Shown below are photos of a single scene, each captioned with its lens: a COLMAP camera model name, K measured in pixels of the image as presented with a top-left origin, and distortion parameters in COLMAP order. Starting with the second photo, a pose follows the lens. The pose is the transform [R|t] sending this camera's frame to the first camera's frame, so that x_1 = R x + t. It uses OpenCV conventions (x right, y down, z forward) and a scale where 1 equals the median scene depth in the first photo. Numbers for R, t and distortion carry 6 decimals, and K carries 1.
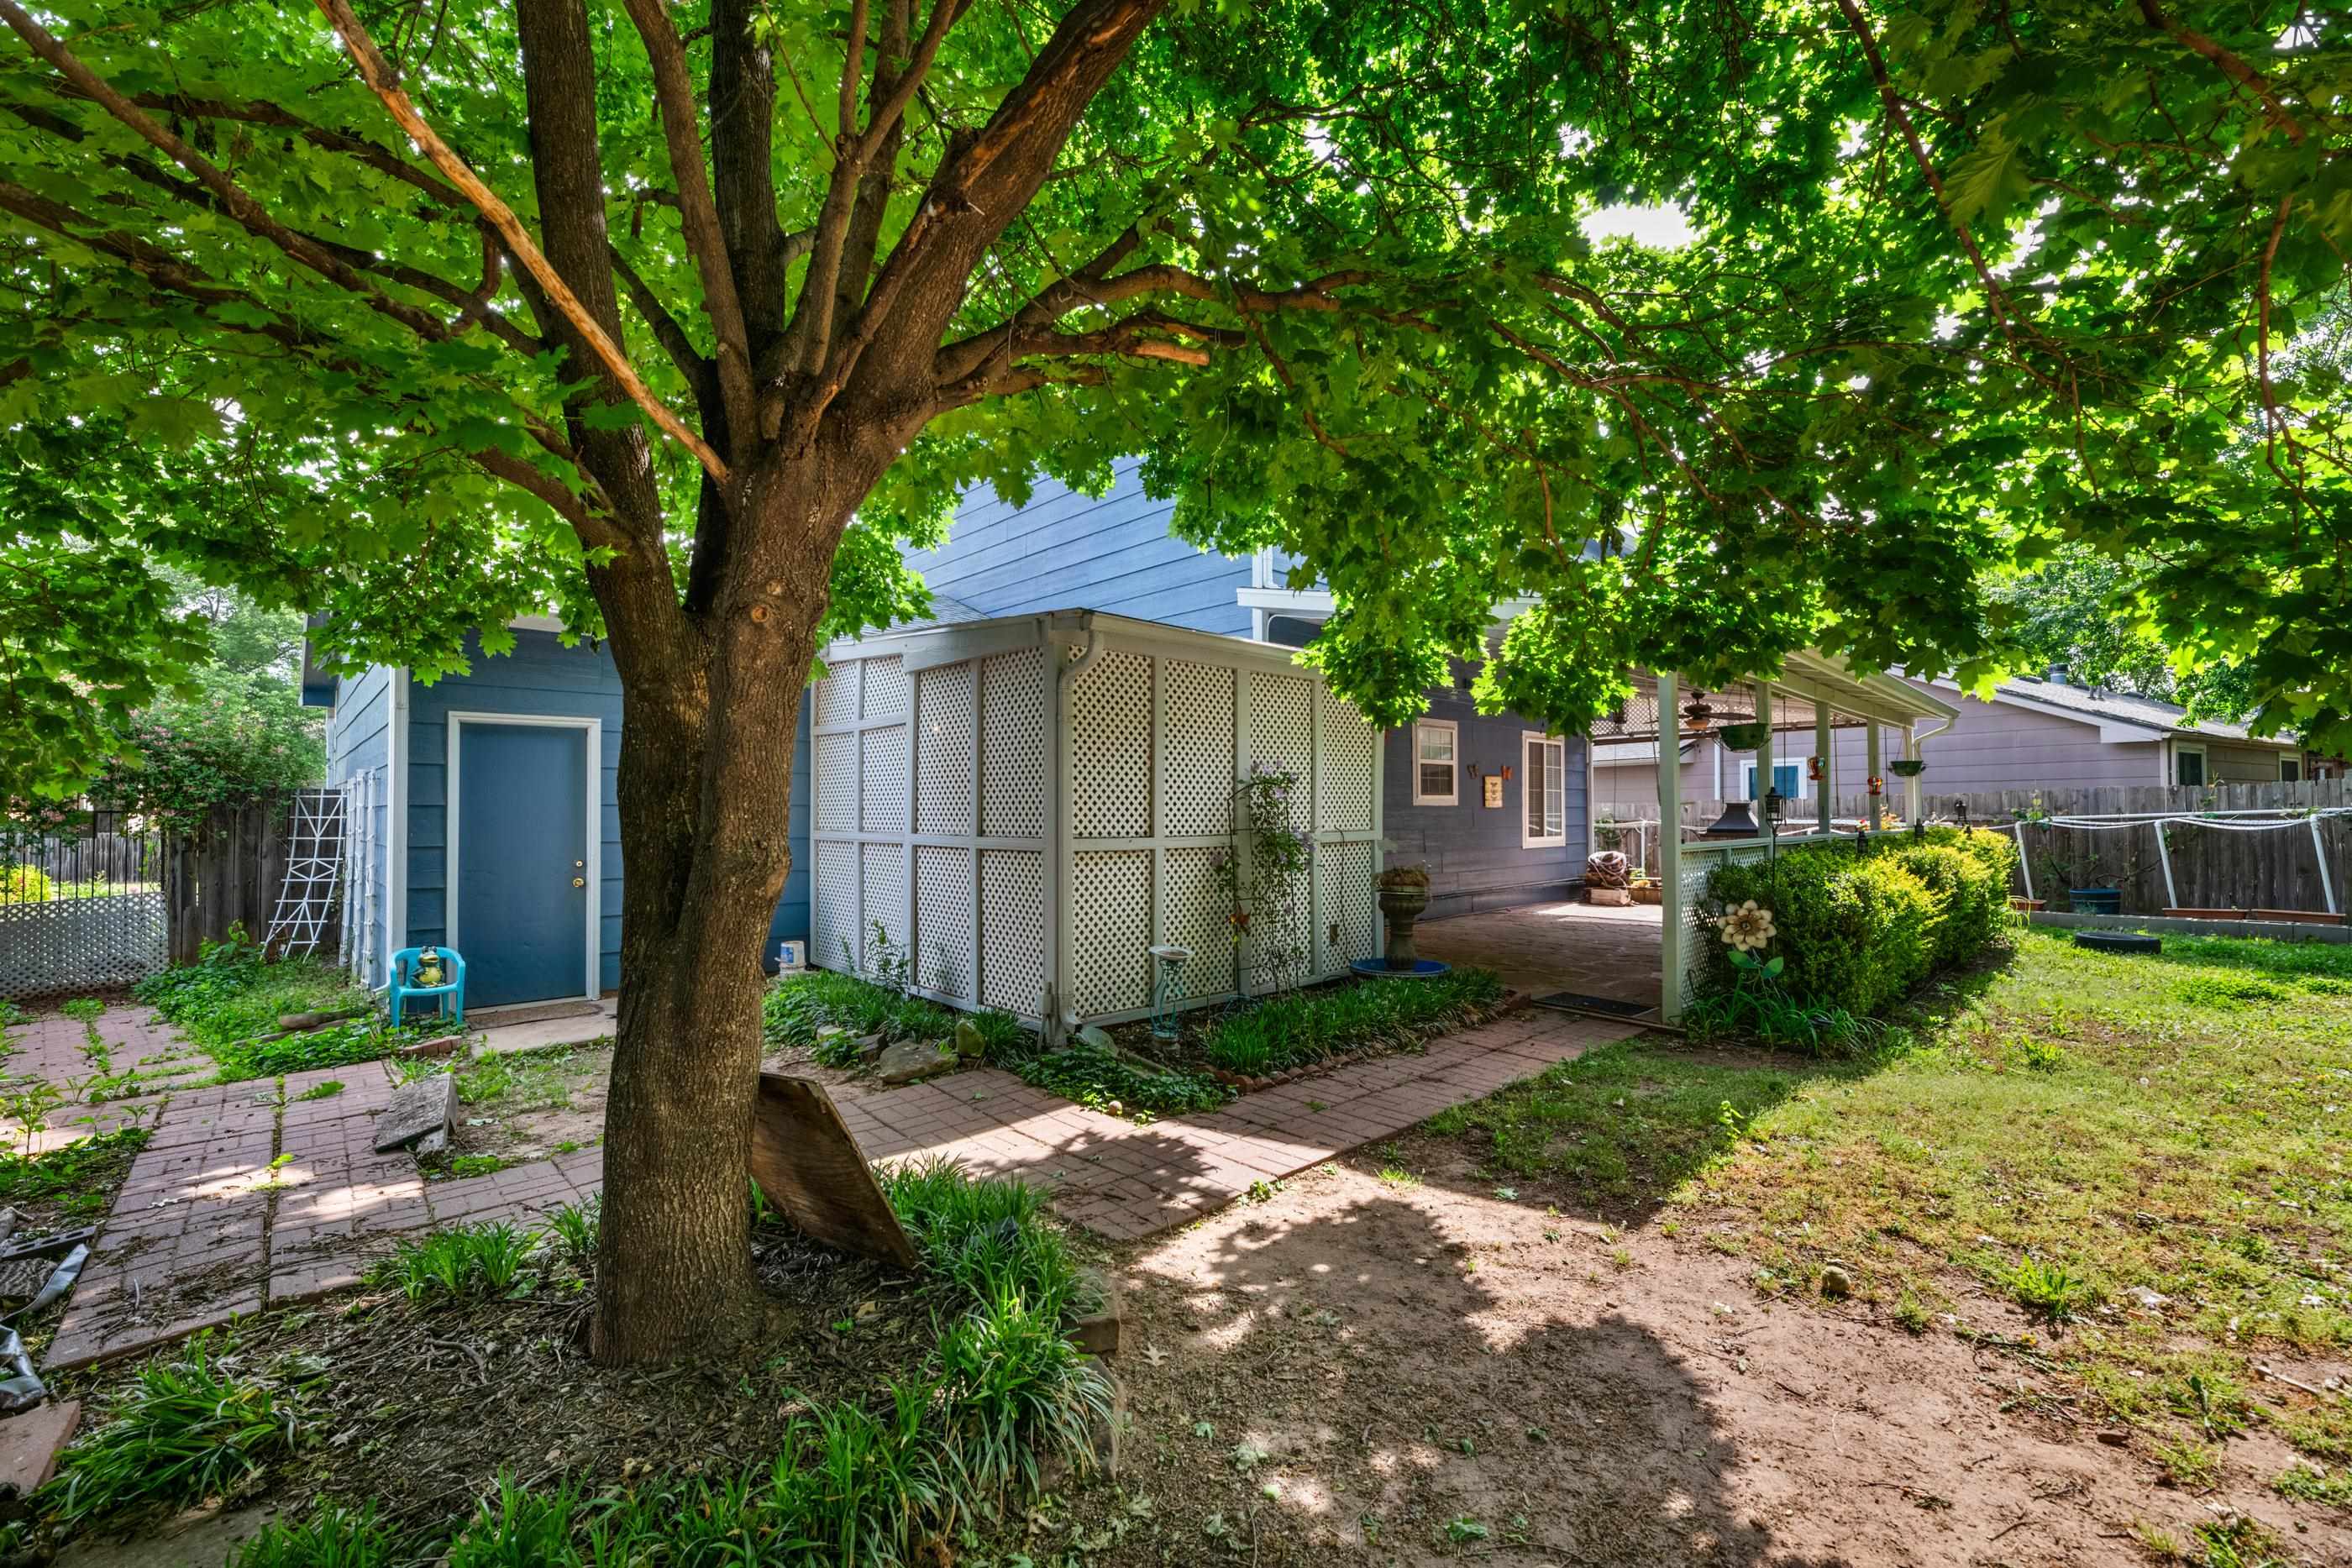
lens RADIAL K [[954.2, 0, 1158.4], [0, 954.2, 789.5], [0, 0, 1]] dist [-0.004936, -0.000372]
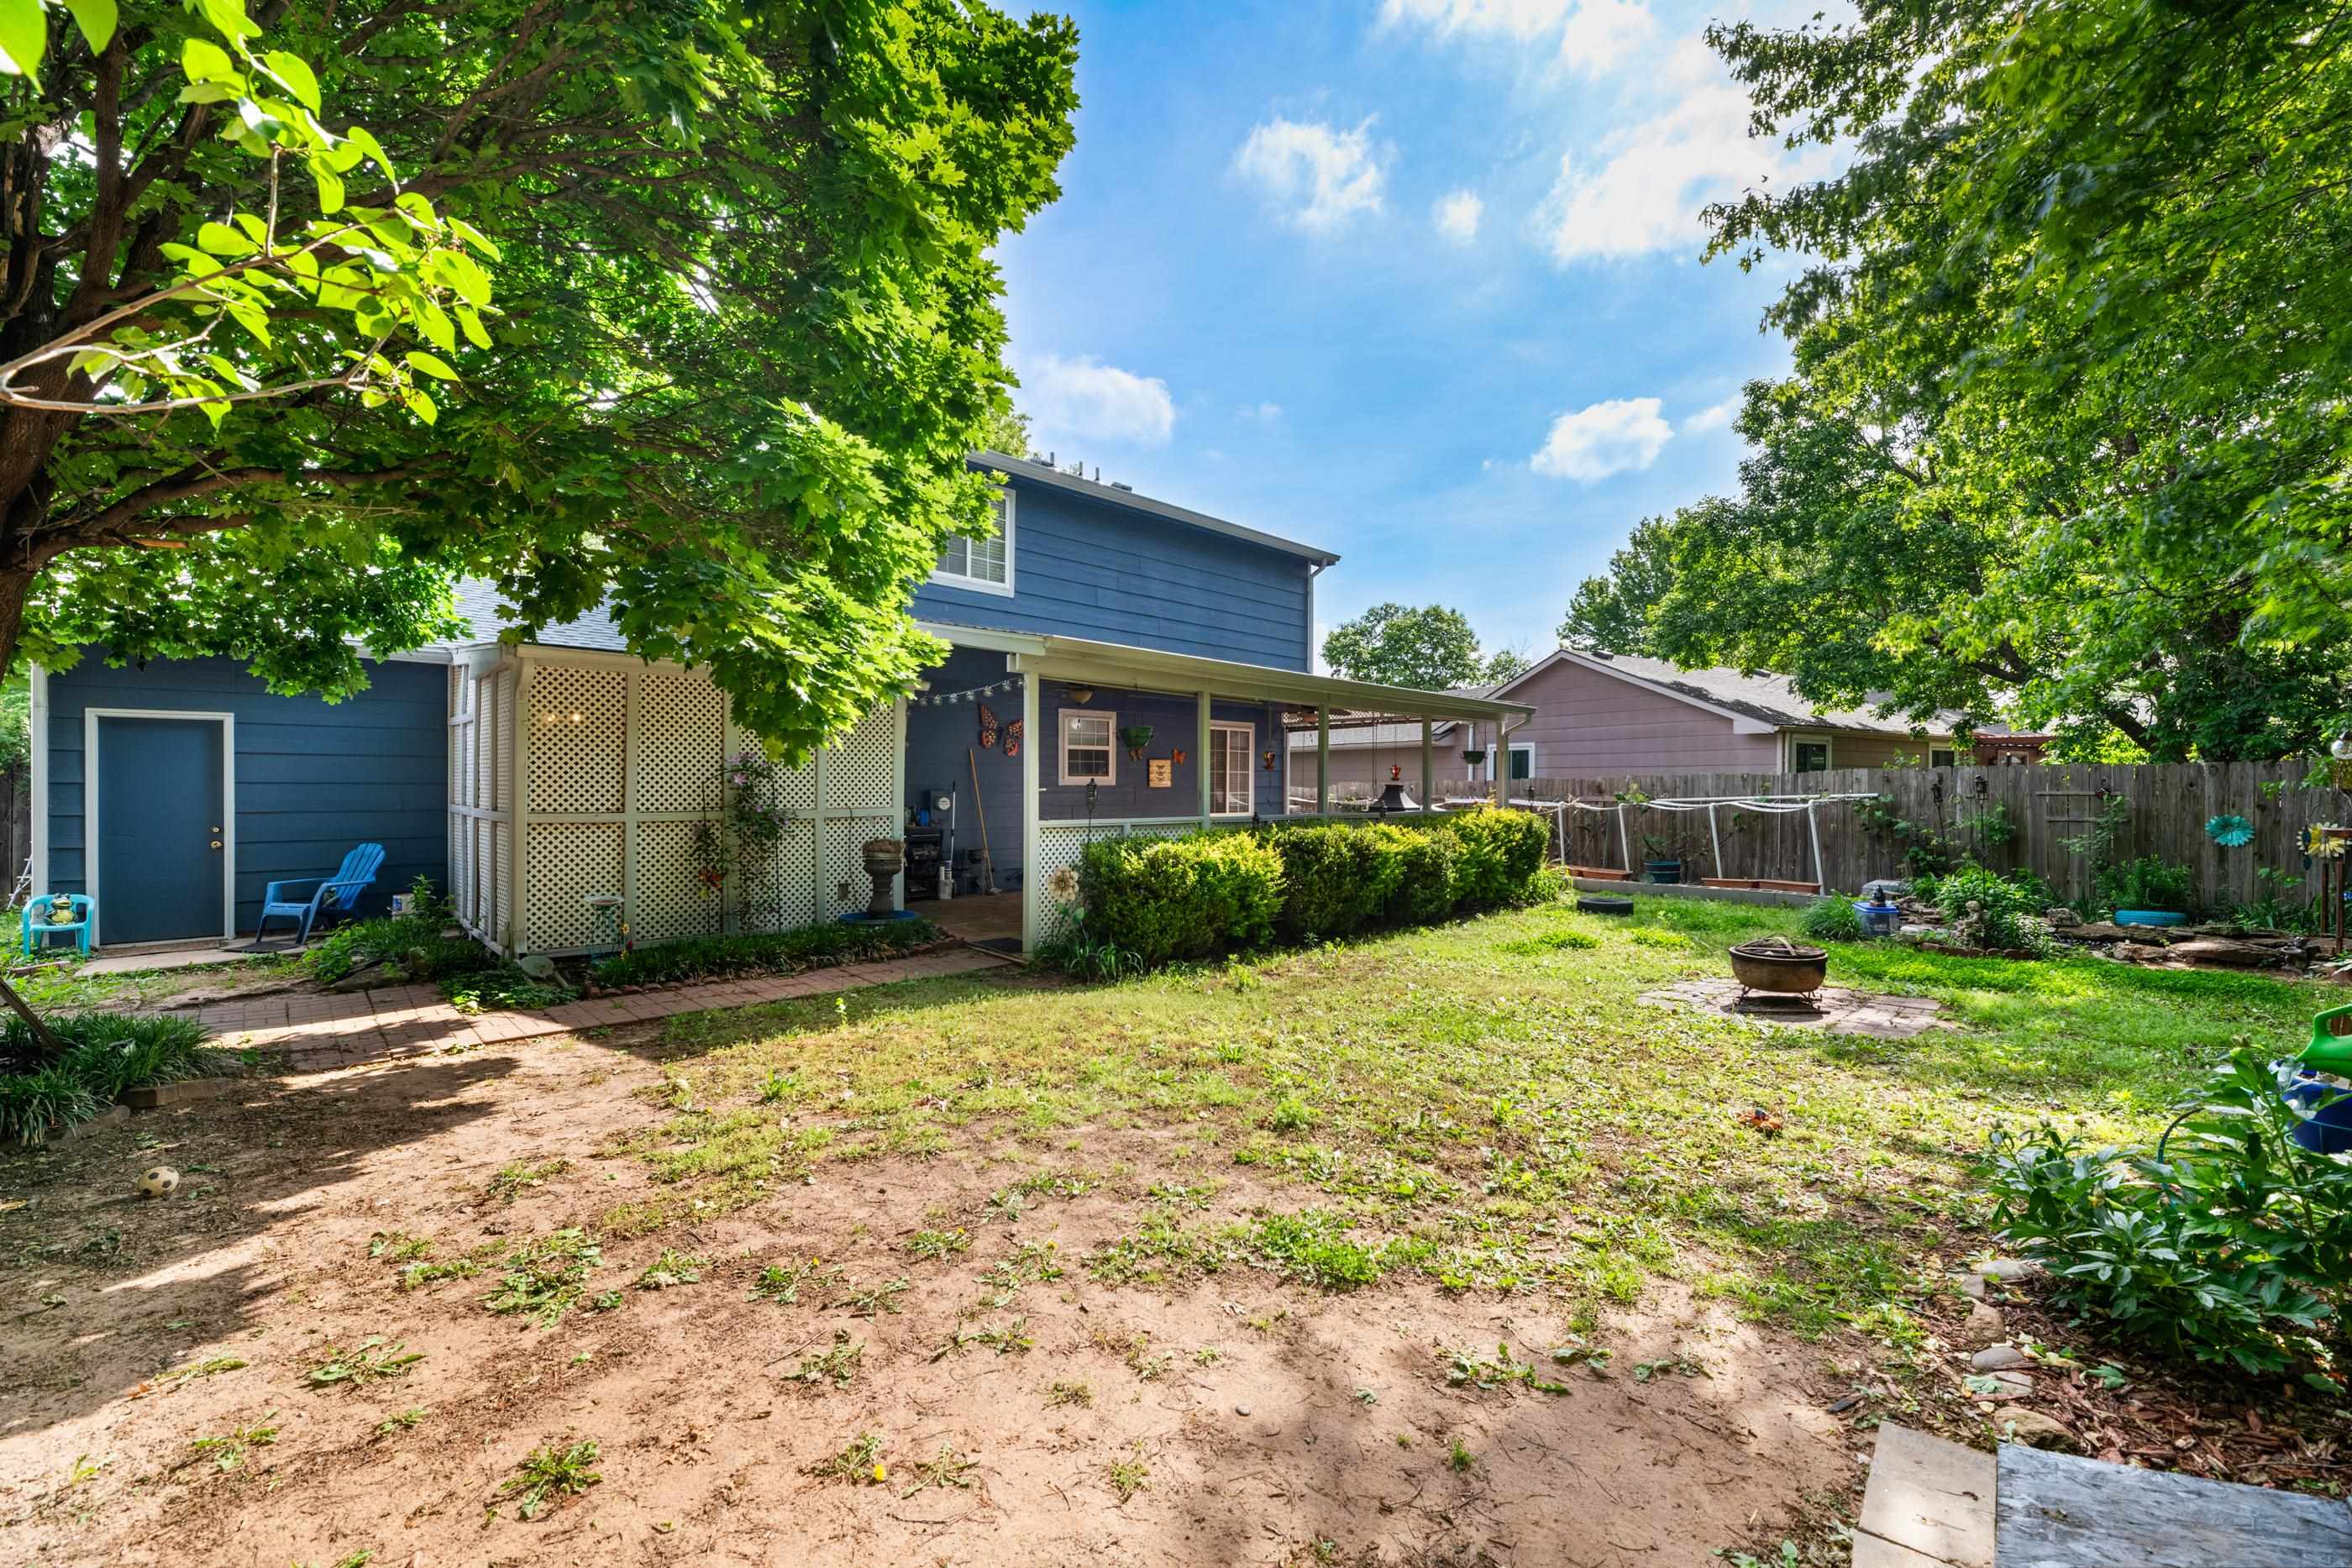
lens RADIAL K [[954.2, 0, 1158.4], [0, 954.2, 789.5], [0, 0, 1]] dist [-0.004936, -0.000372]
pose [[0.999781, 0.008398, 0.019153, 0.674560], [-0.008987, 0.999482, 0.030890, -0.027184], [-0.018884, -0.031055, 0.999339, -0.293722]]
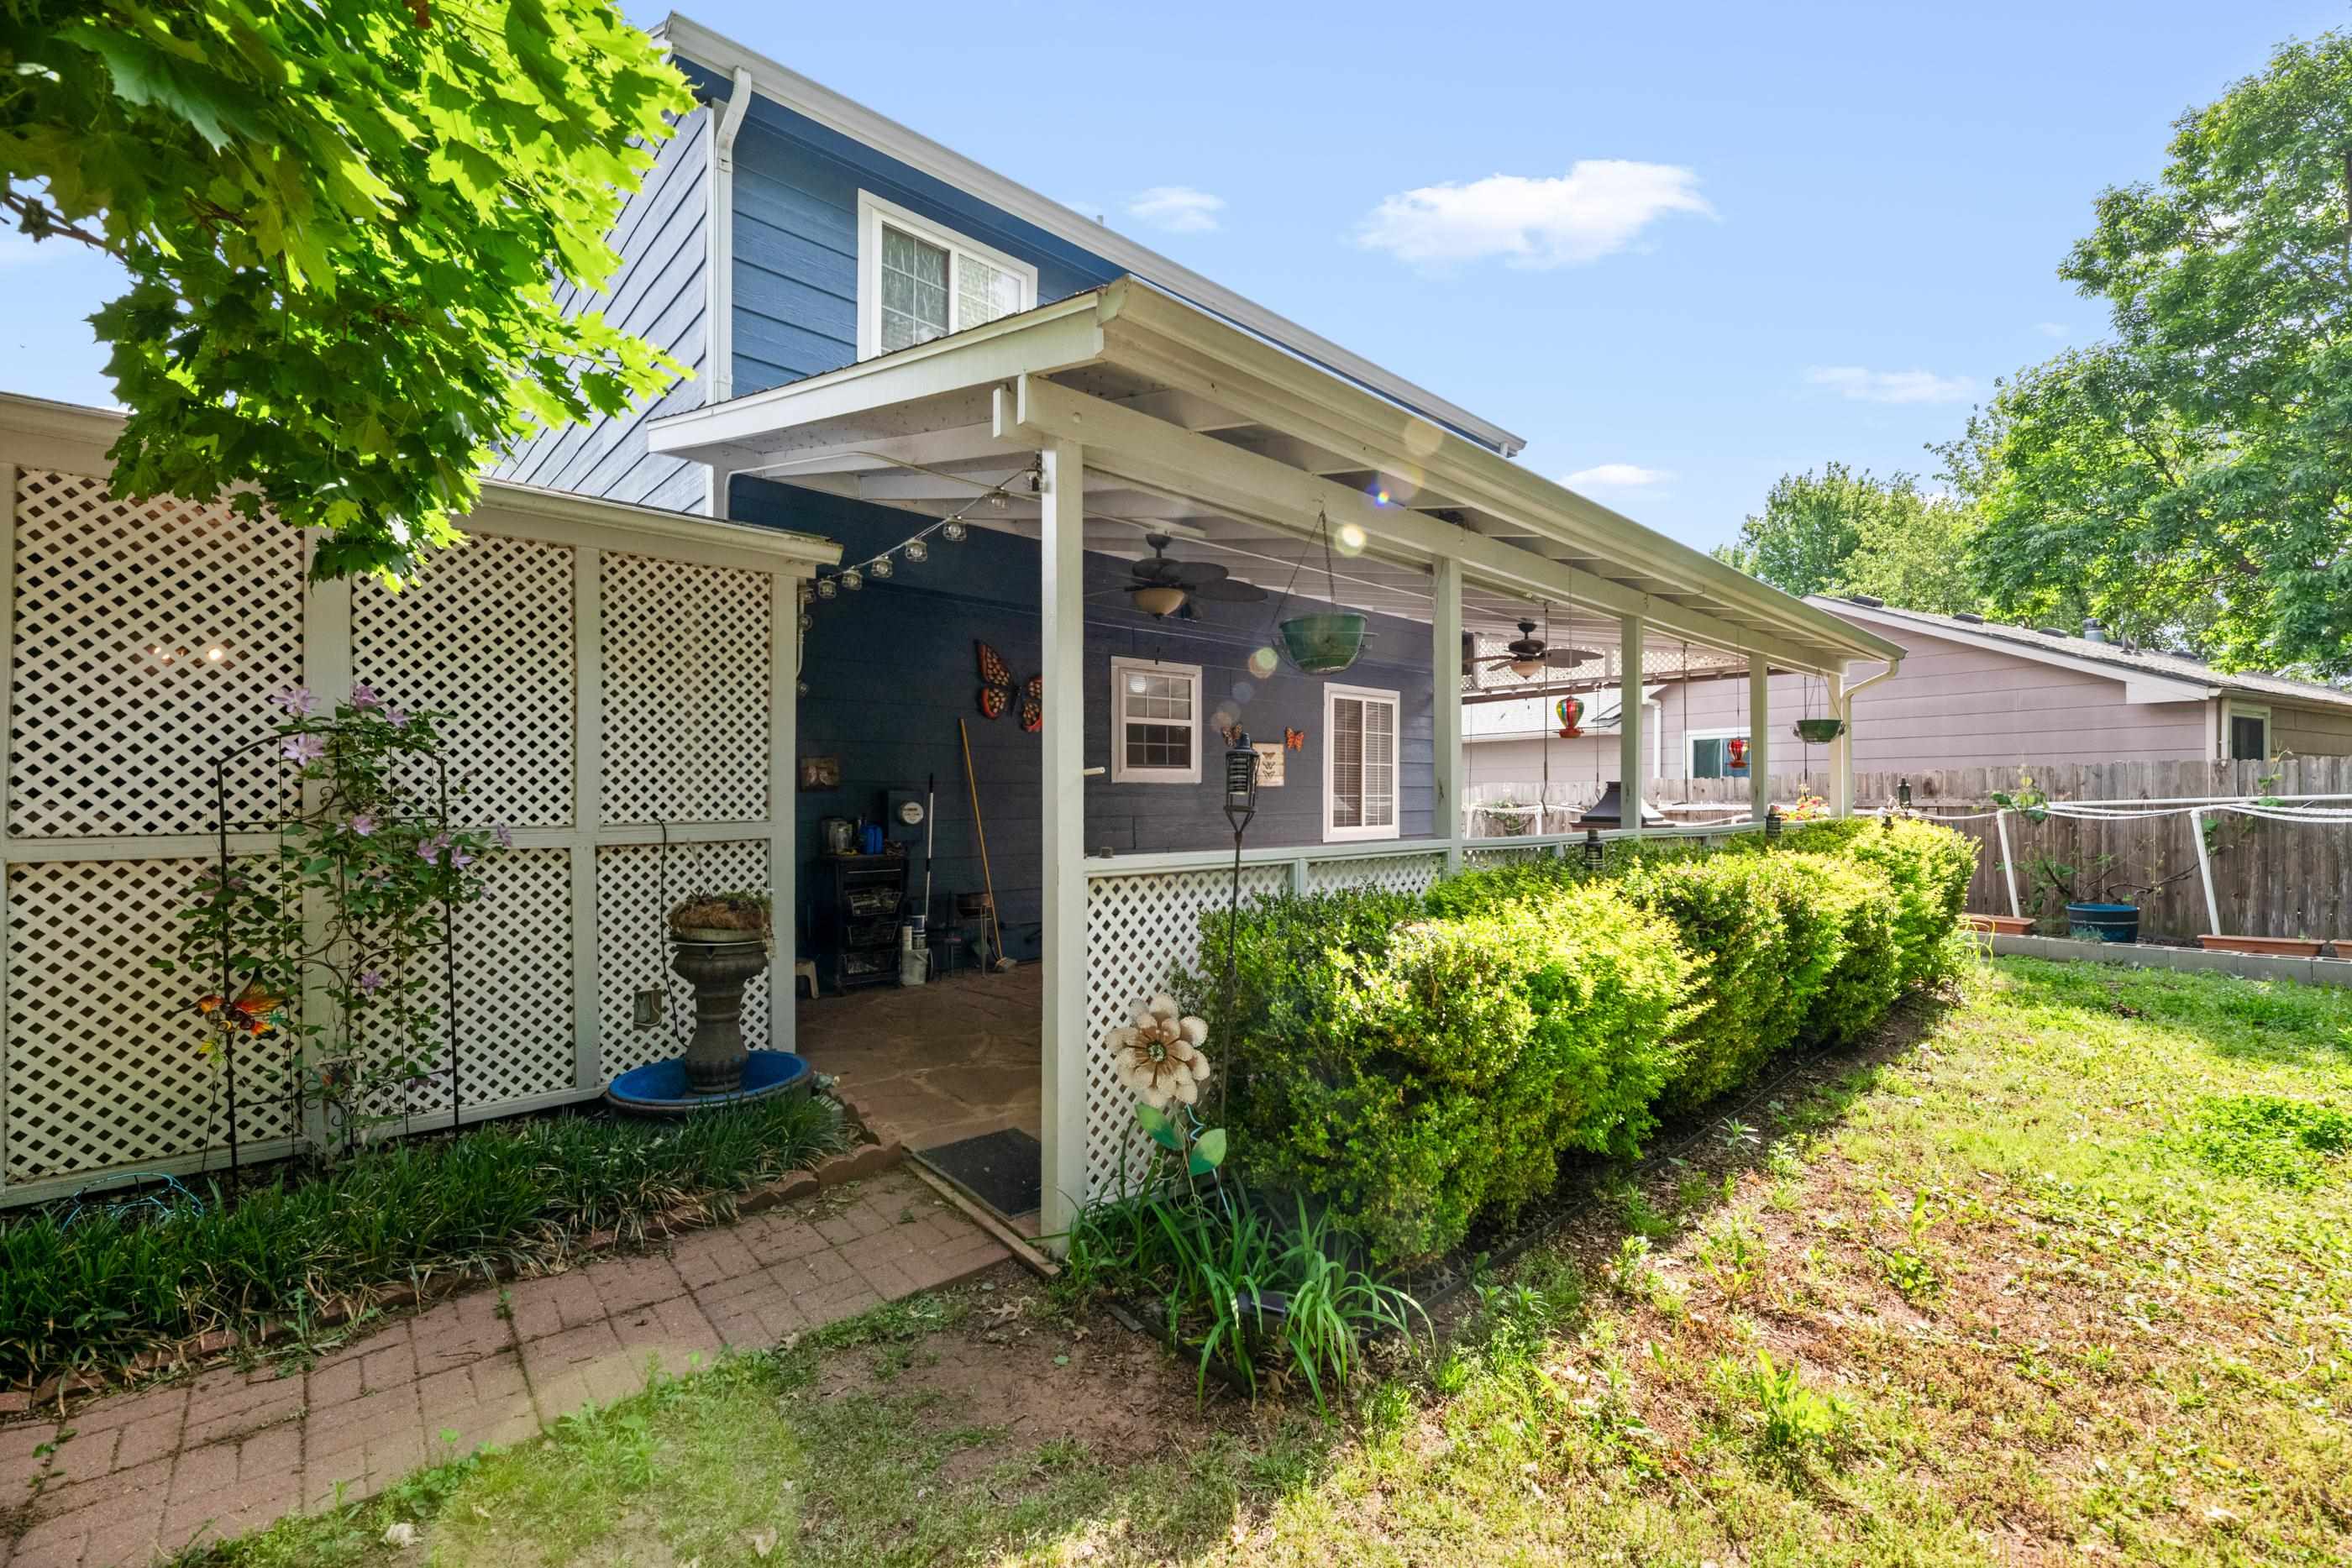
lens RADIAL K [[980.5, 0, 1165.0], [0, 980.5, 782.8], [0, 0, 1]] dist [-0.004356, -0.000262]
pose [[0.999866, 0.004215, -0.015809, 0.585212], [-0.003989, 0.999890, 0.014266, 0.012533], [0.015868, -0.014201, 0.999773, 0.516280]]
